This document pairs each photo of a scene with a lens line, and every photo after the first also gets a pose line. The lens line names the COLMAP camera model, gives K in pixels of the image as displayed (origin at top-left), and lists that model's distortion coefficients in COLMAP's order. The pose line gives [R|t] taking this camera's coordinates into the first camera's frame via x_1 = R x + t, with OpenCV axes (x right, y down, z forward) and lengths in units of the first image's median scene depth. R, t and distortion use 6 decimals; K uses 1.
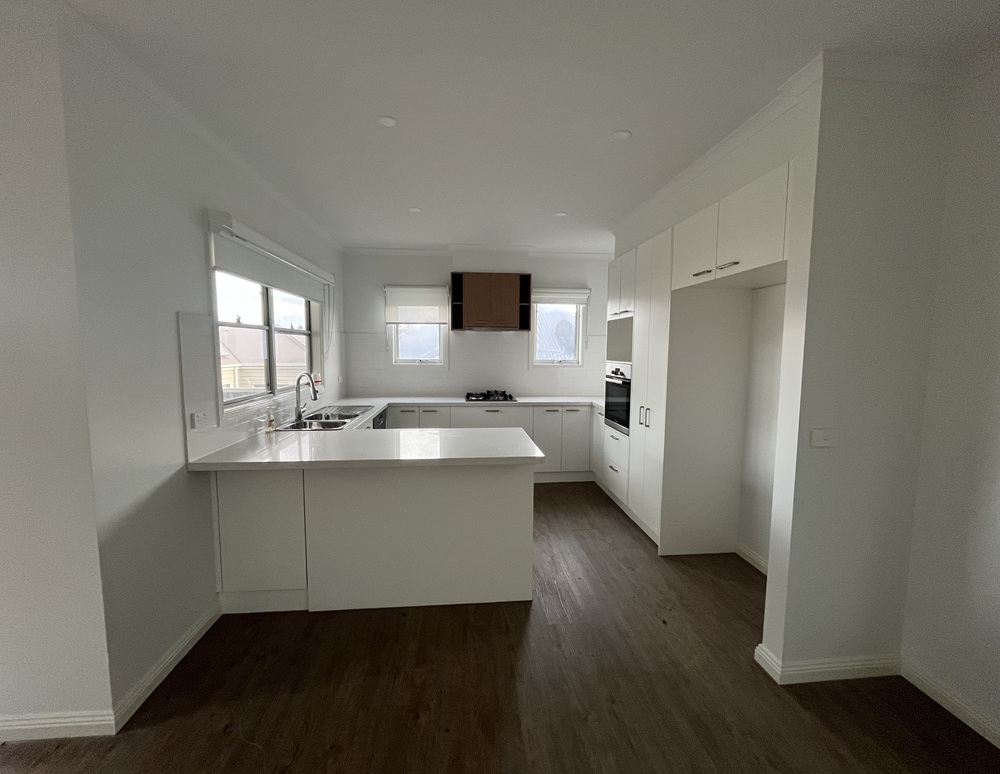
lens RADIAL K [[404.6, 0, 497.7], [0, 404.6, 380.7], [0, 0, 1]] dist [-0.000761, 0.000037]
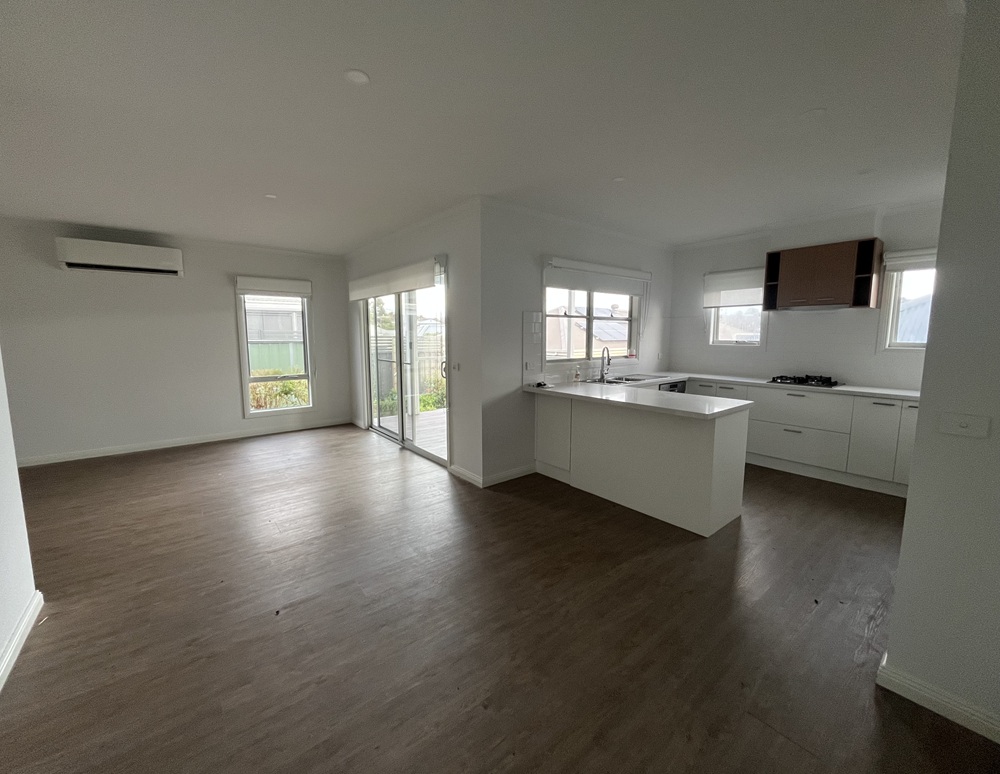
lens RADIAL K [[404.6, 0, 497.7], [0, 404.6, 380.7], [0, 0, 1]] dist [-0.000761, 0.000037]
pose [[0.552228, 0.089877, -0.828834, 0.387018], [-0.062402, 0.995839, 0.066410, 0.022393], [0.831354, 0.015047, 0.555539, -0.104487]]
